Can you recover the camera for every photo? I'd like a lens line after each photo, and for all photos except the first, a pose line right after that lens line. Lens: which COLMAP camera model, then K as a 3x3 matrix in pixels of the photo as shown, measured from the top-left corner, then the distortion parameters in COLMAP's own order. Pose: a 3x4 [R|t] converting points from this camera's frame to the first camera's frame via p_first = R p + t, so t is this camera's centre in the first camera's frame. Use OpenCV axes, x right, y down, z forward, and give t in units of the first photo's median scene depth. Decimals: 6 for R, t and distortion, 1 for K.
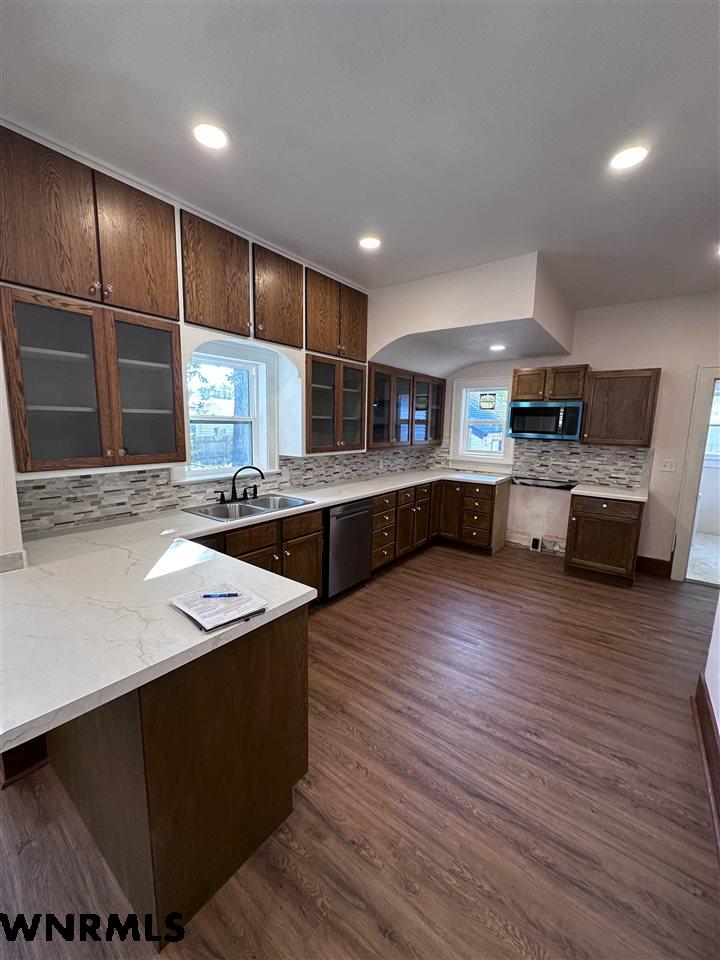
lens RADIAL K [[381.0, 0, 360.5], [0, 381.0, 480.9], [0, 0, 1]] dist [-0.001574, 0.000448]
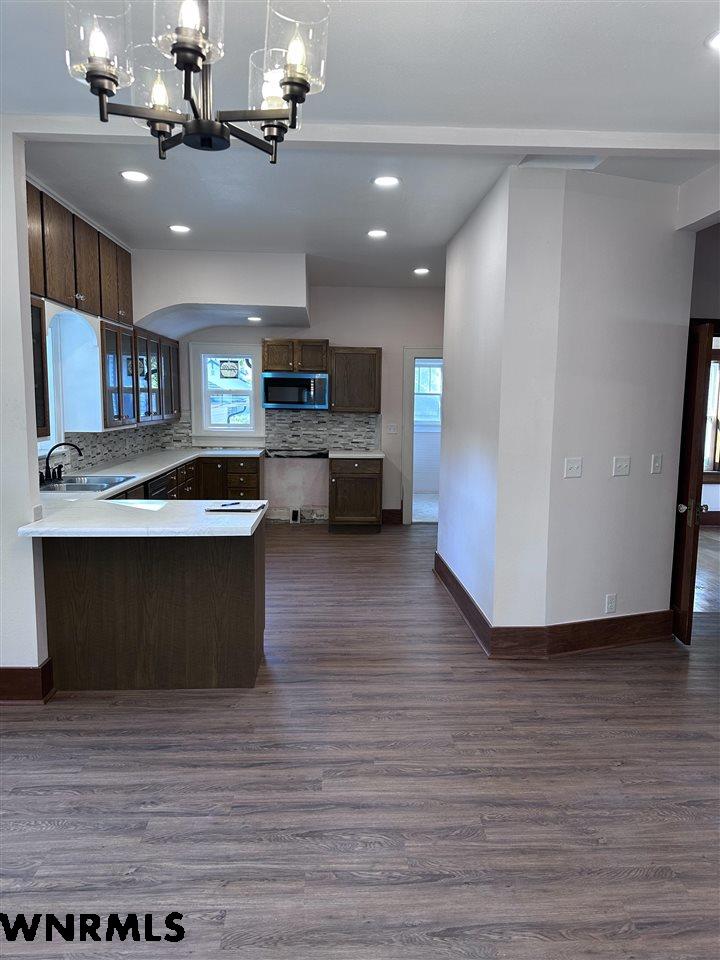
lens RADIAL K [[671.0, 0, 369.5], [0, 671.0, 481.7], [0, 0, 1]] dist [0.073998, -0.071616]
pose [[0.759416, -0.091414, 0.644152, -0.618183], [0.099993, 0.994716, 0.023278, 0.069389], [-0.642876, 0.046733, 0.764544, -0.554691]]
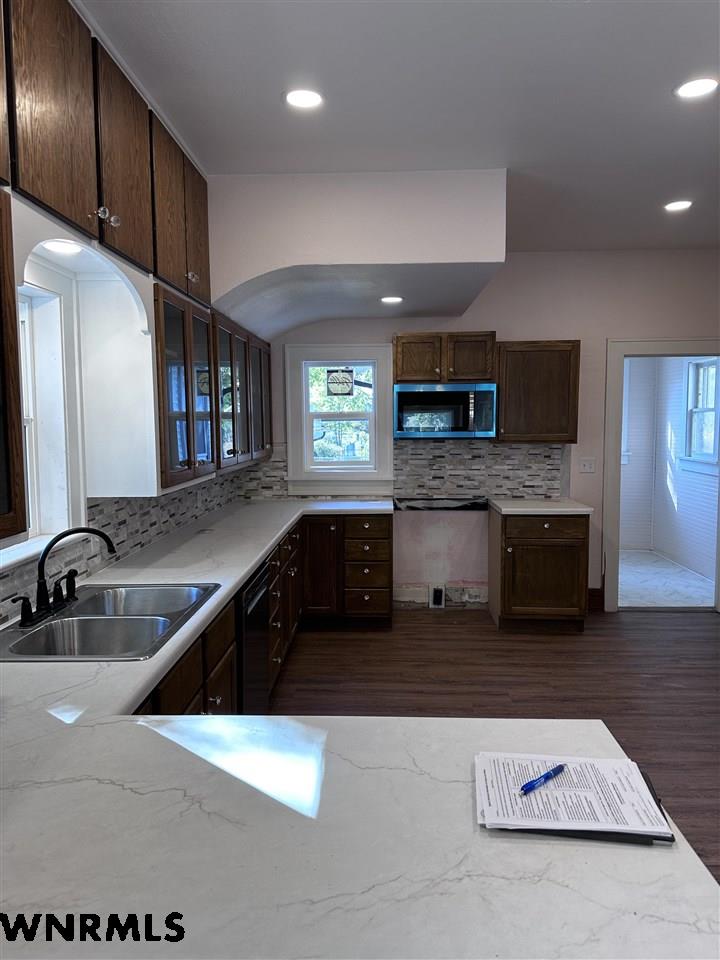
lens RADIAL K [[671.0, 0, 358.4], [0, 671.0, 476.4], [0, 0, 1]] dist [0.073998, -0.071616]
pose [[0.819277, -0.075131, 0.568454, -0.363859], [0.109501, 0.993634, -0.026491, -0.032097], [-0.562845, 0.083949, 0.822289, 0.133356]]
